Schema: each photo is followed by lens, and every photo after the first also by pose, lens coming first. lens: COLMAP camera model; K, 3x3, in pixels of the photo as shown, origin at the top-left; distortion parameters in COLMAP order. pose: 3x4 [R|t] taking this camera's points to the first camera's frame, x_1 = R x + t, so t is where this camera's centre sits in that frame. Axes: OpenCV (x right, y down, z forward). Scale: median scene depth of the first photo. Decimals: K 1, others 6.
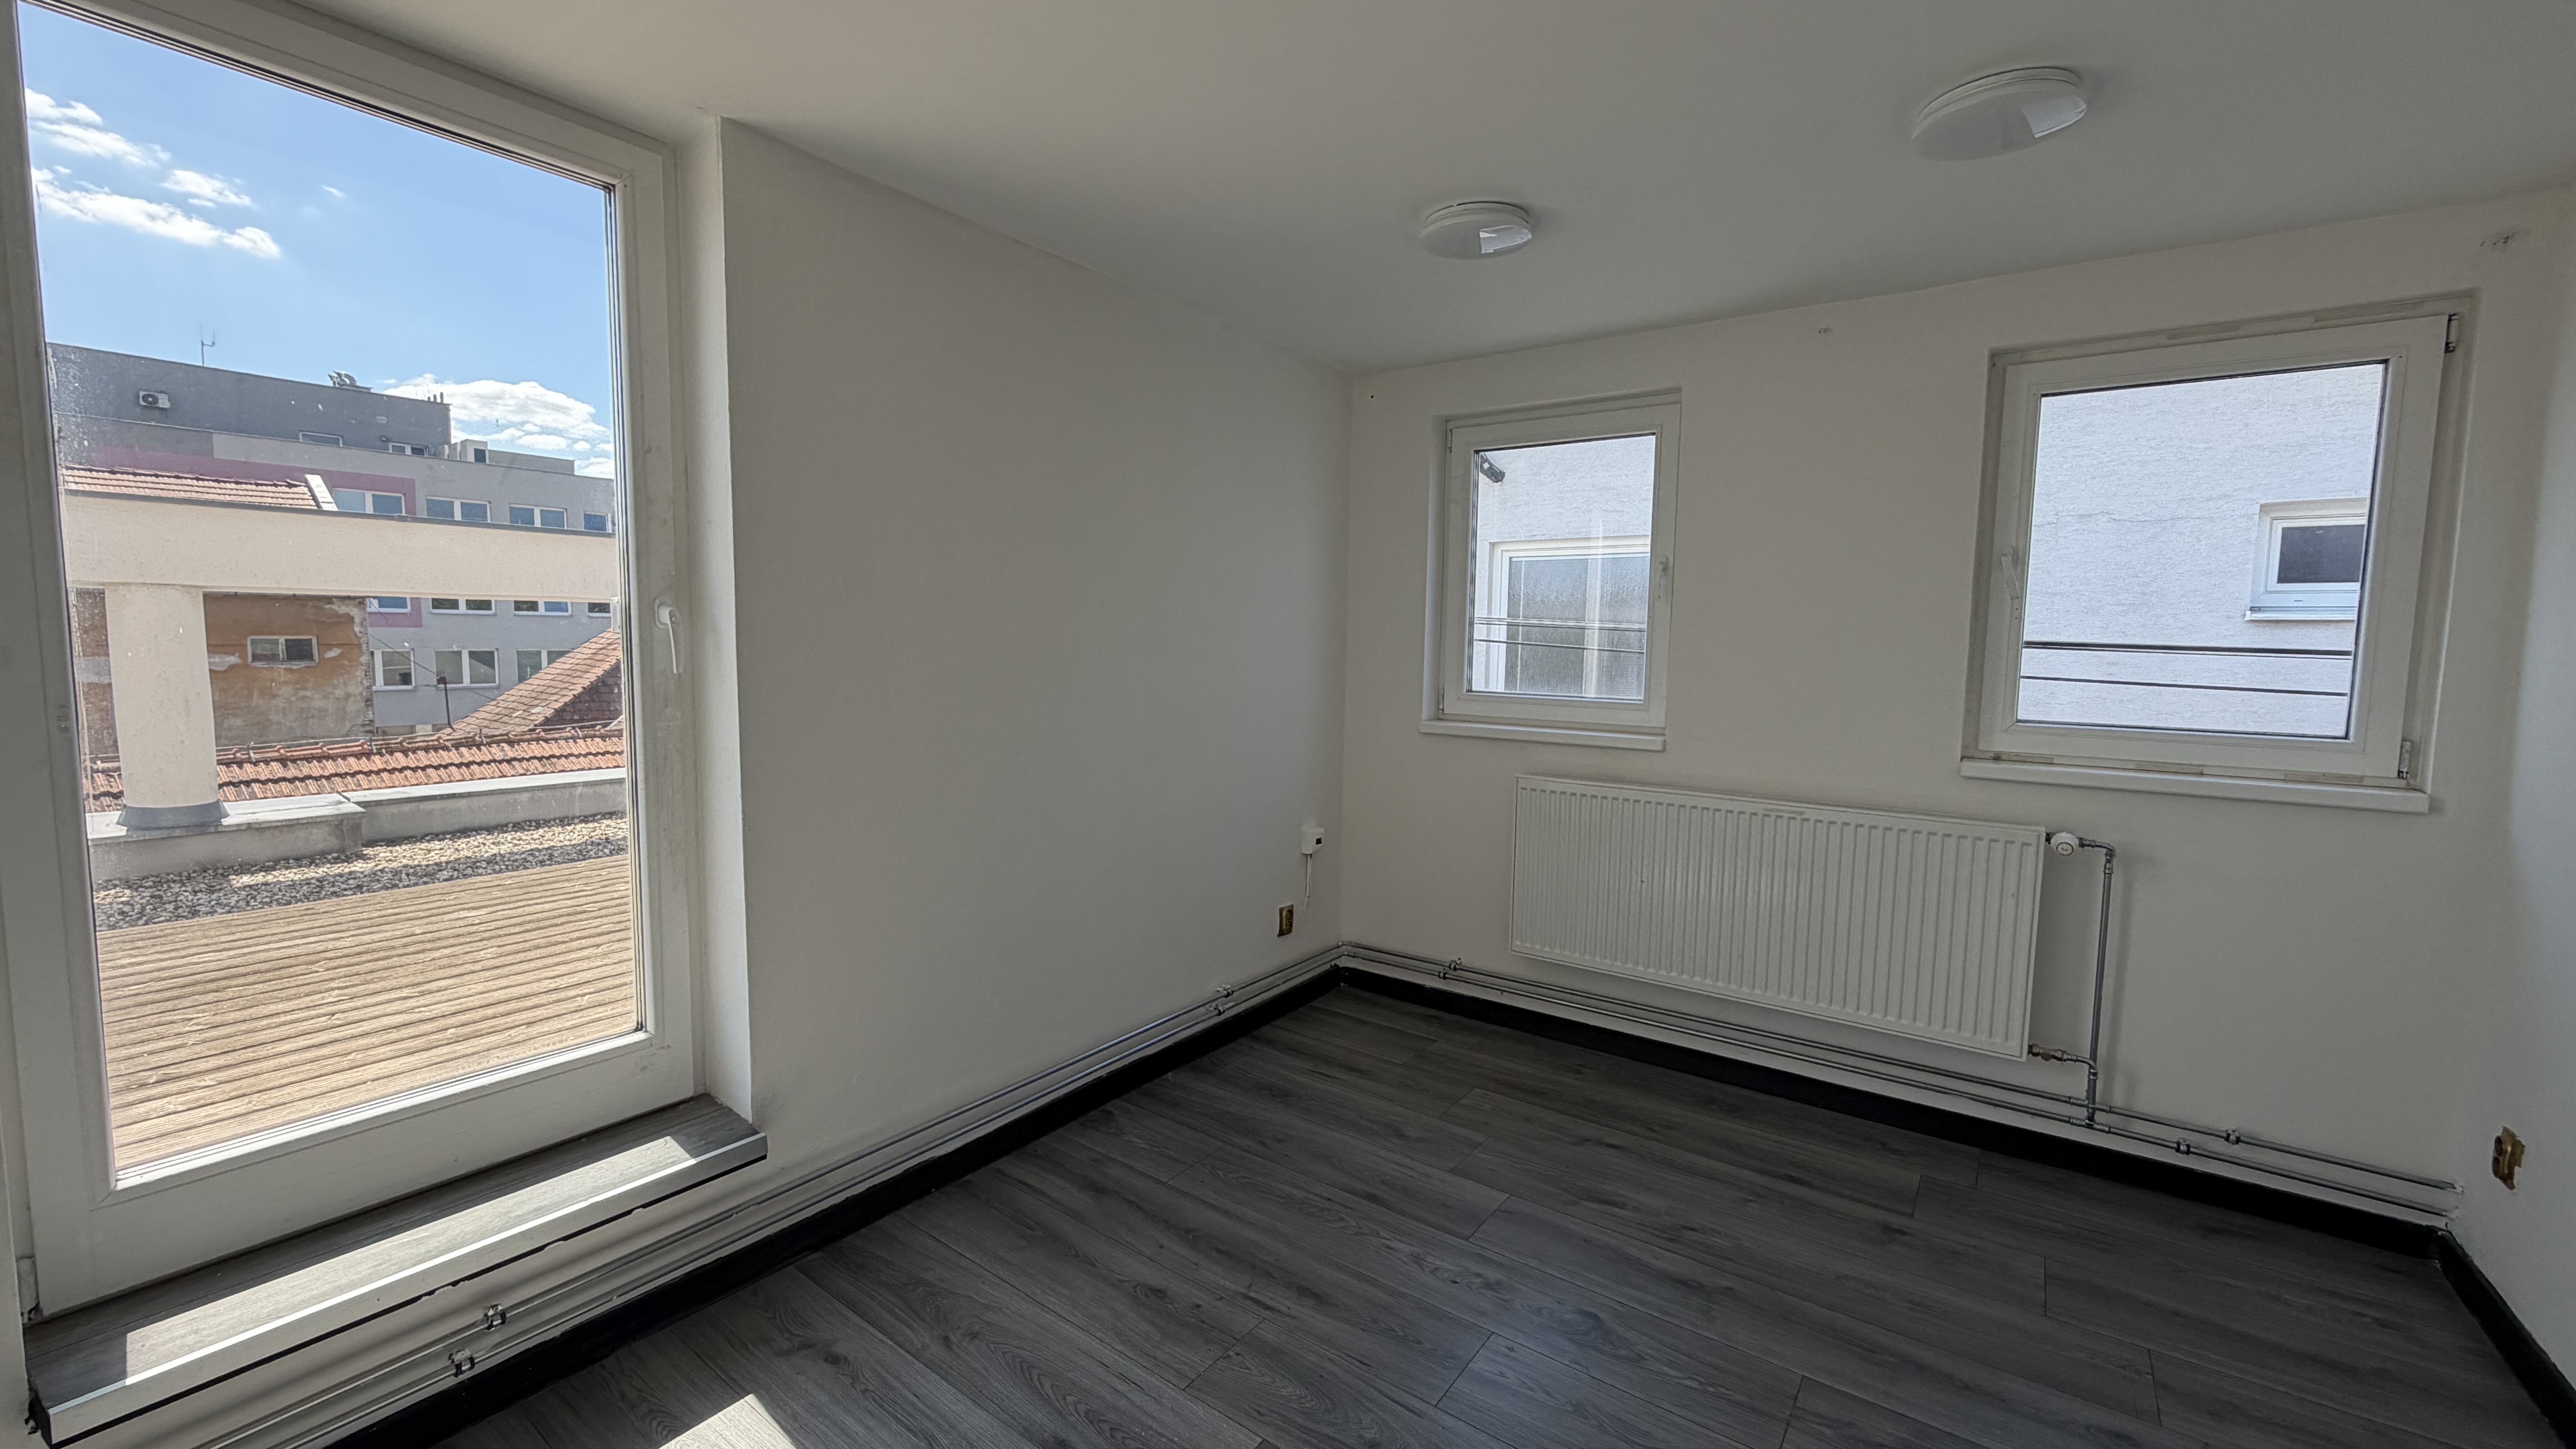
lens RADIAL K [[1025.0, 0, 1272.6], [0, 1025.0, 722.5], [0, 0, 1]] dist [0.000618, 0.000412]
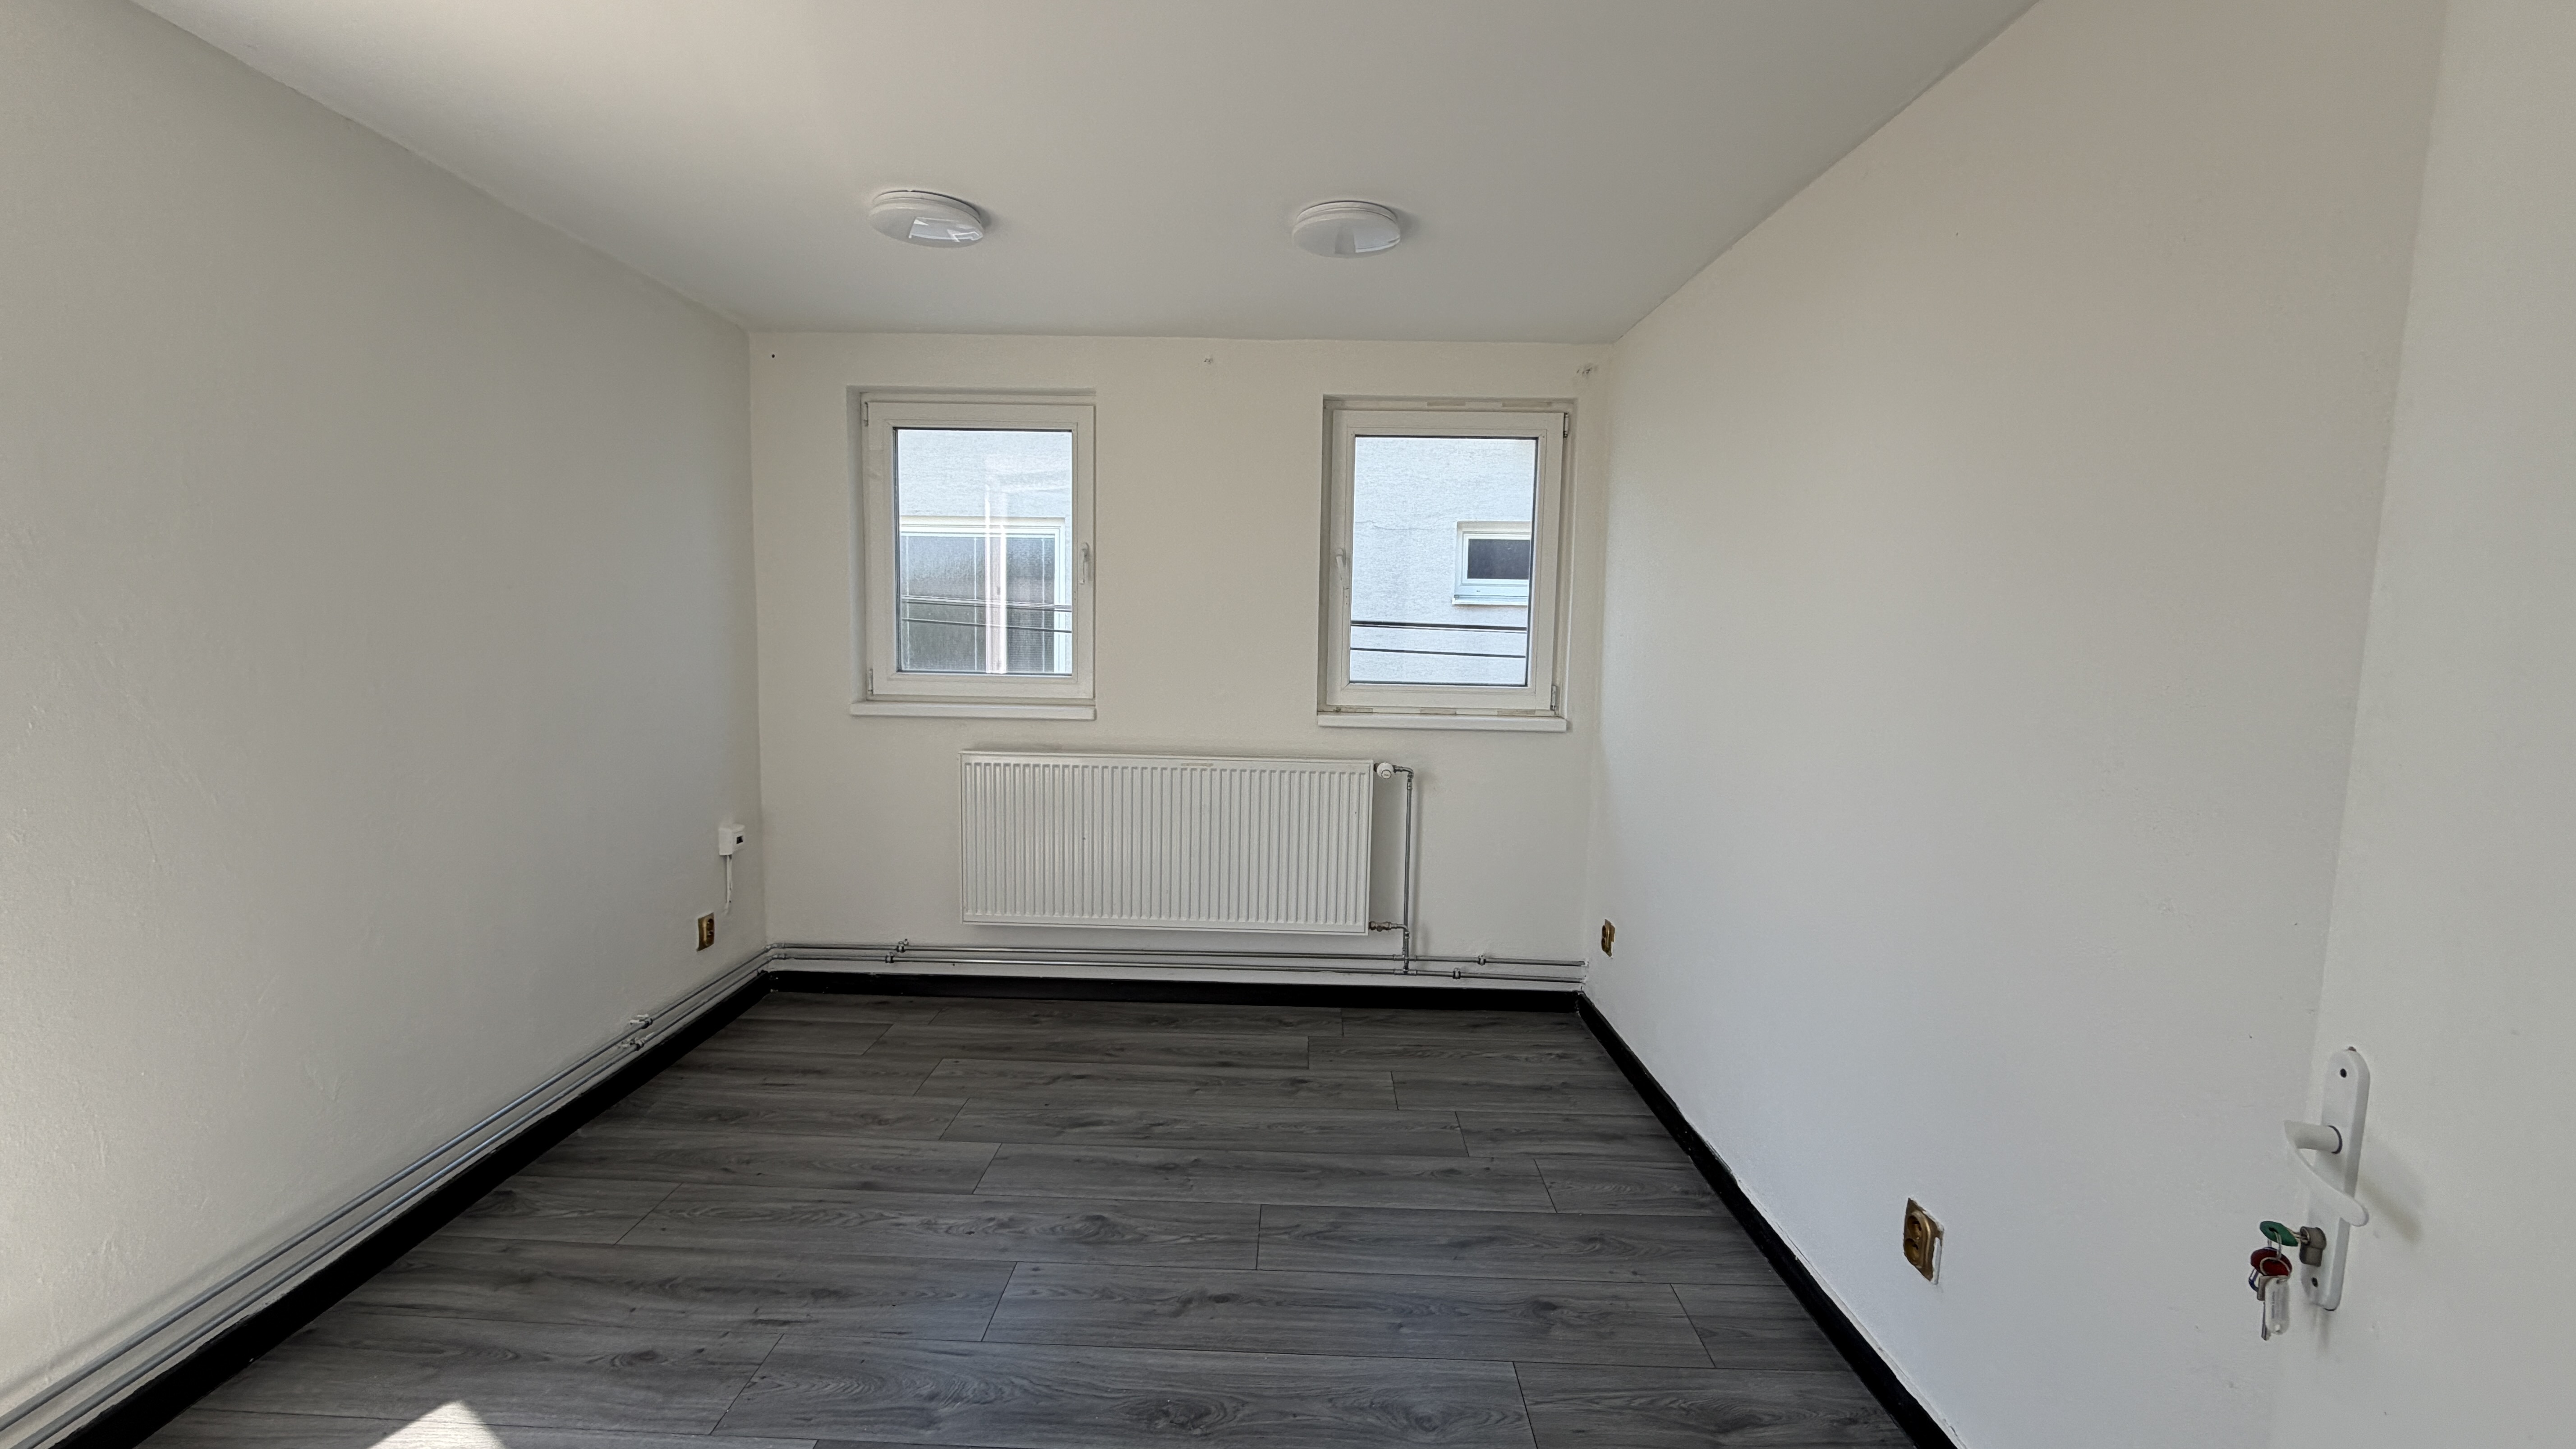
lens RADIAL K [[1025.0, 0, 1272.6], [0, 1025.0, 722.5], [0, 0, 1]] dist [0.000618, 0.000412]
pose [[0.823349, -0.057418, 0.564624, -0.109398], [0.044097, 0.998334, 0.037220, -0.002808], [-0.565820, -0.005747, 0.824509, -0.034356]]
